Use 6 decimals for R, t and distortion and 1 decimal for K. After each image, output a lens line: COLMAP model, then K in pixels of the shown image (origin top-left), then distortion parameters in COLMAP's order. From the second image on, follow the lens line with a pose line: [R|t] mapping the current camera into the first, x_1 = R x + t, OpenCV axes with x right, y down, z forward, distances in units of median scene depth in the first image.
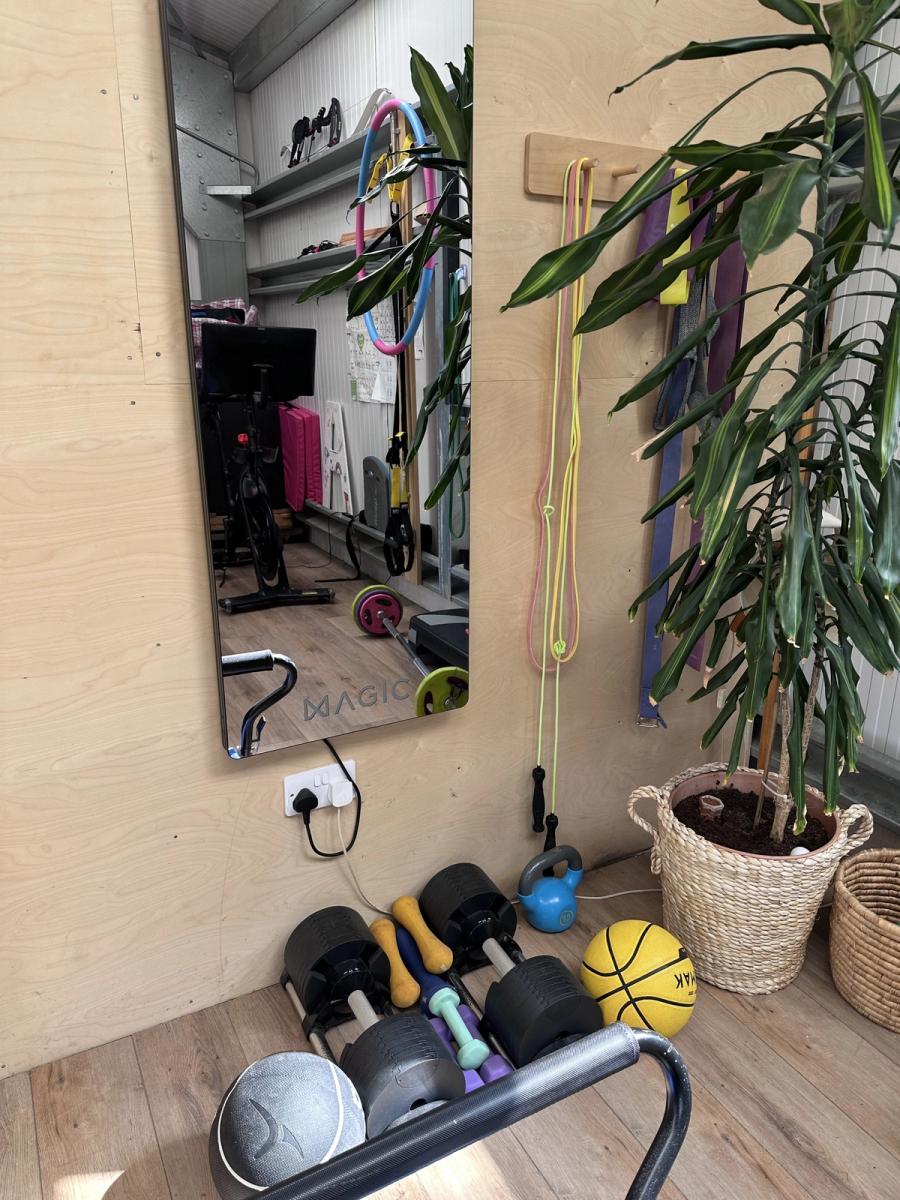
lens RADIAL K [[823.6, 0, 465.2], [0, 823.6, 605.5], [0, 0, 1]] dist [0.006253, -0.000108]
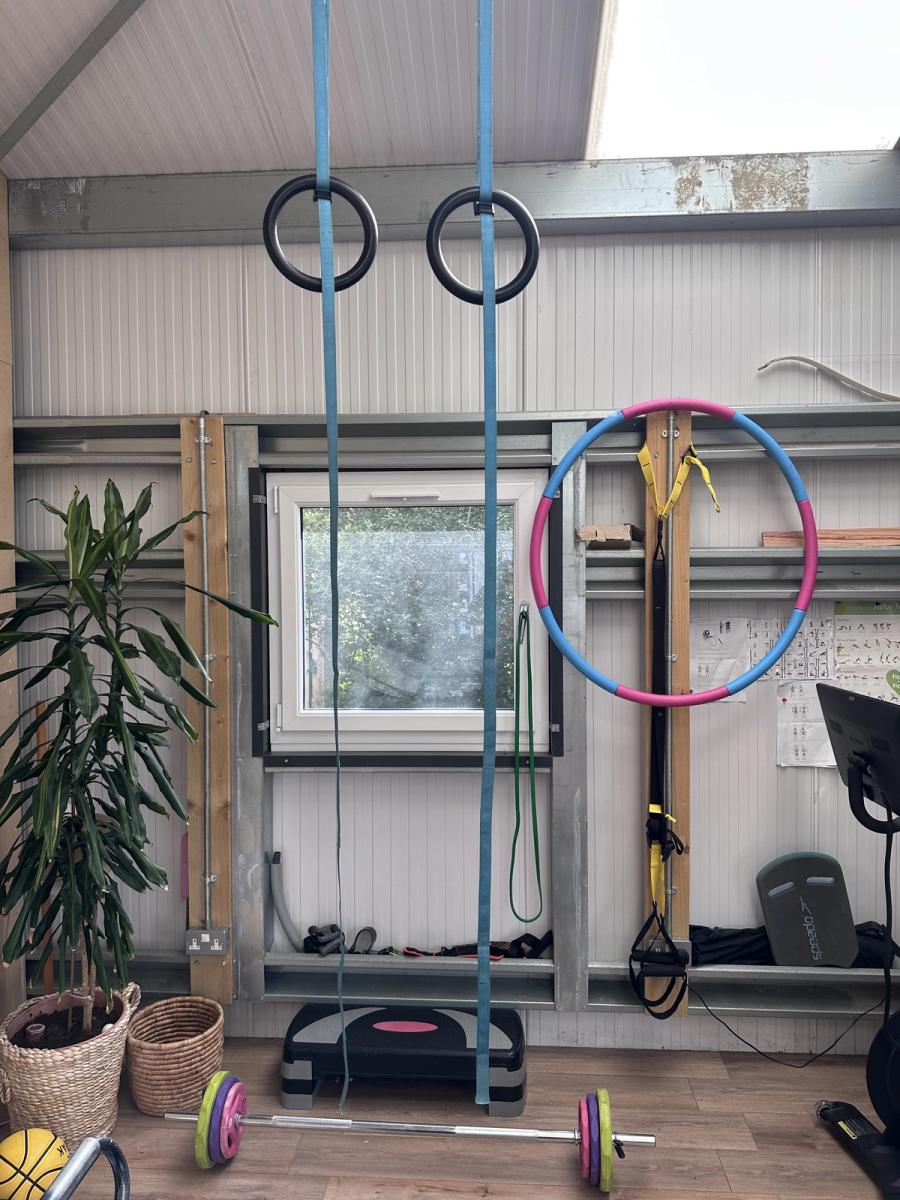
lens RADIAL K [[851.6, 0, 439.1], [0, 851.6, 601.0], [0, 0, 1]] dist [0.062175, -0.070856]
pose [[0.548467, -0.049047, 0.834732, -0.535540], [0.271502, 0.954636, -0.122300, -0.091116], [-0.790867, 0.293709, 0.536903, -0.560786]]
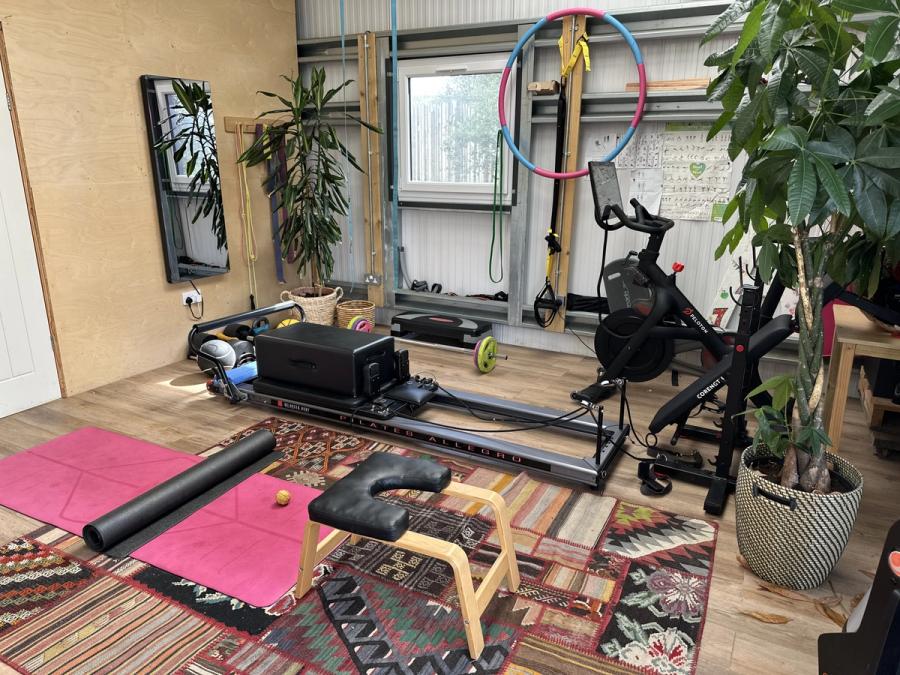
lens RADIAL K [[638.7, 0, 445.3], [0, 638.7, 343.9], [0, 0, 1]] dist [0.062175, -0.070856]
pose [[0.852281, -0.157121, 0.498930, -0.648114], [0.167218, 0.985609, 0.024739, 0.523280], [-0.495637, 0.062346, 0.866289, -1.873514]]
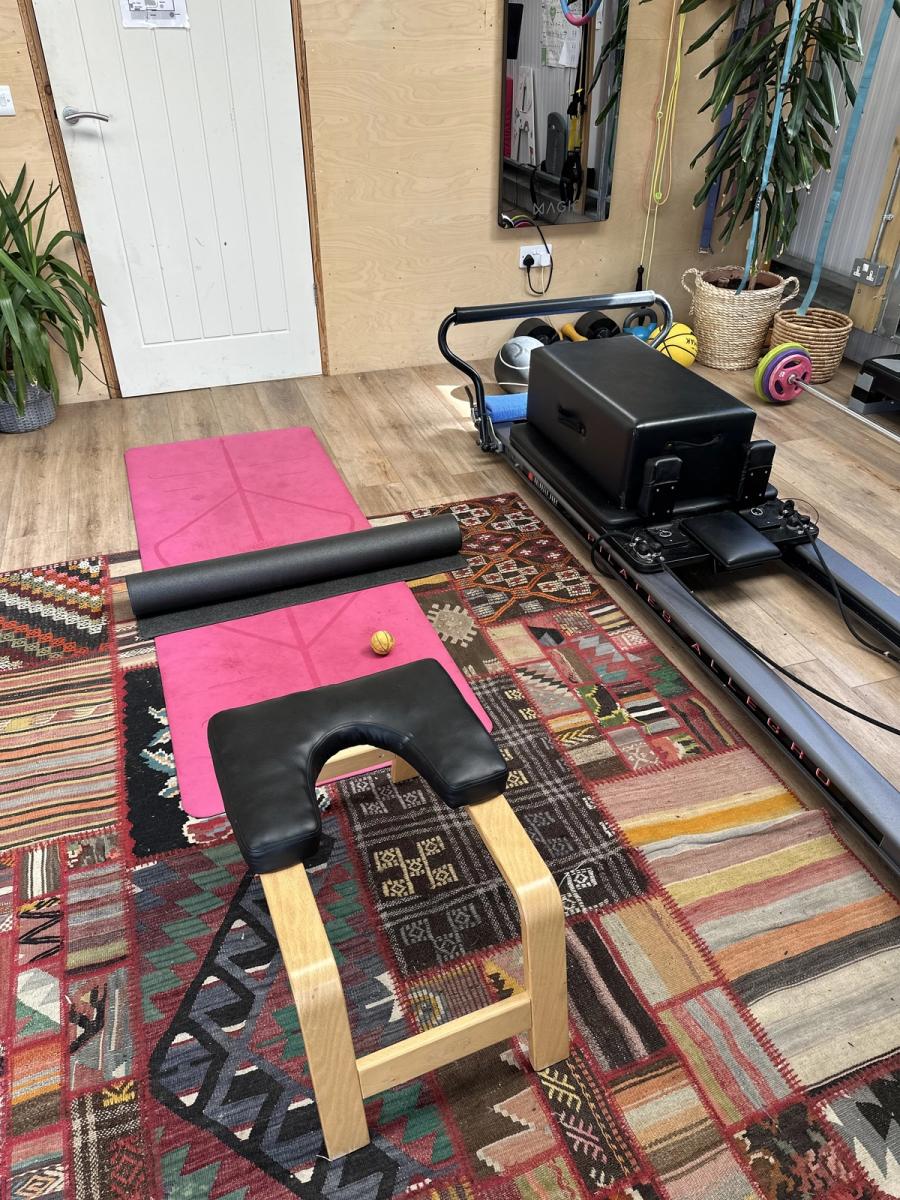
lens RADIAL K [[851.6, 0, 456.3], [0, 851.6, 598.4], [0, 0, 1]] dist [0.062175, -0.070856]
pose [[0.982982, 0.100737, -0.153617, 0.057562], [-0.052267, 0.955040, 0.291835, 0.428994], [0.176109, -0.278839, 0.944052, -1.419610]]
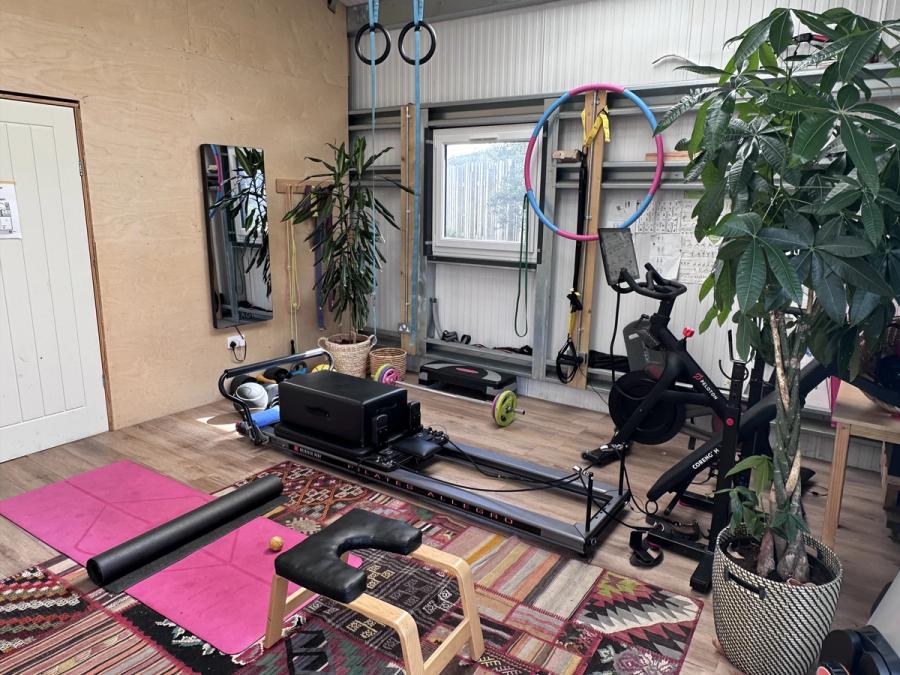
lens RADIAL K [[617.7, 0, 451.9], [0, 617.7, 336.0], [0, 0, 1]] dist [0.006253, -0.000108]
pose [[0.903283, -0.088523, 0.419813, -0.466481], [0.126397, 0.989964, -0.063213, 0.496894], [-0.410004, 0.110162, 0.905407, -1.967149]]
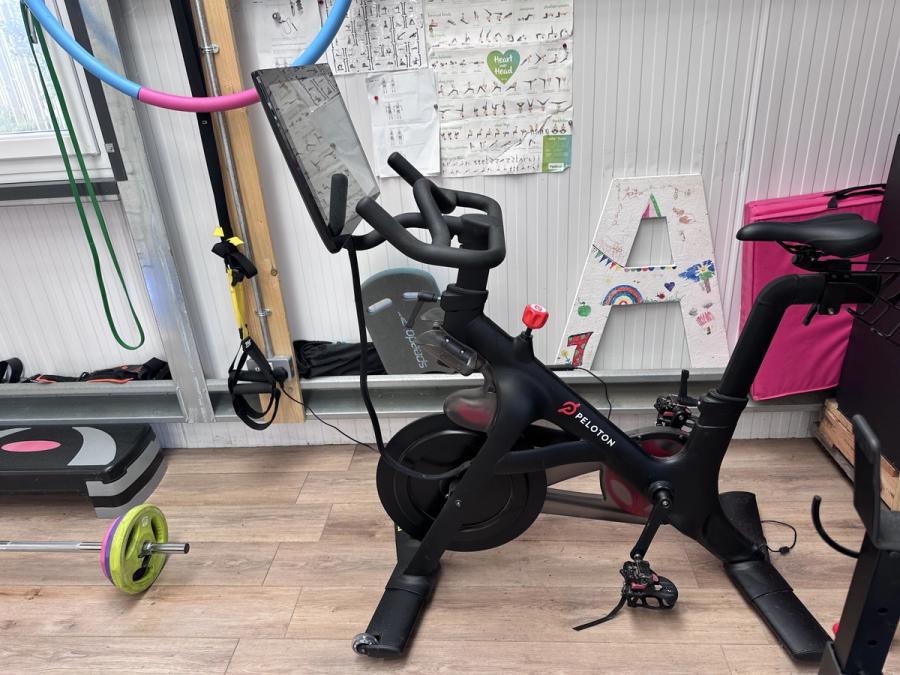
lens RADIAL K [[638.7, 0, 450.8], [0, 638.7, 340.6], [0, 0, 1]] dist [0.062175, -0.070856]
pose [[0.546399, -0.405627, 0.732745, 0.382774], [0.324307, 0.909110, 0.261426, 0.215139], [-0.772187, 0.094791, 0.628285, -0.892246]]
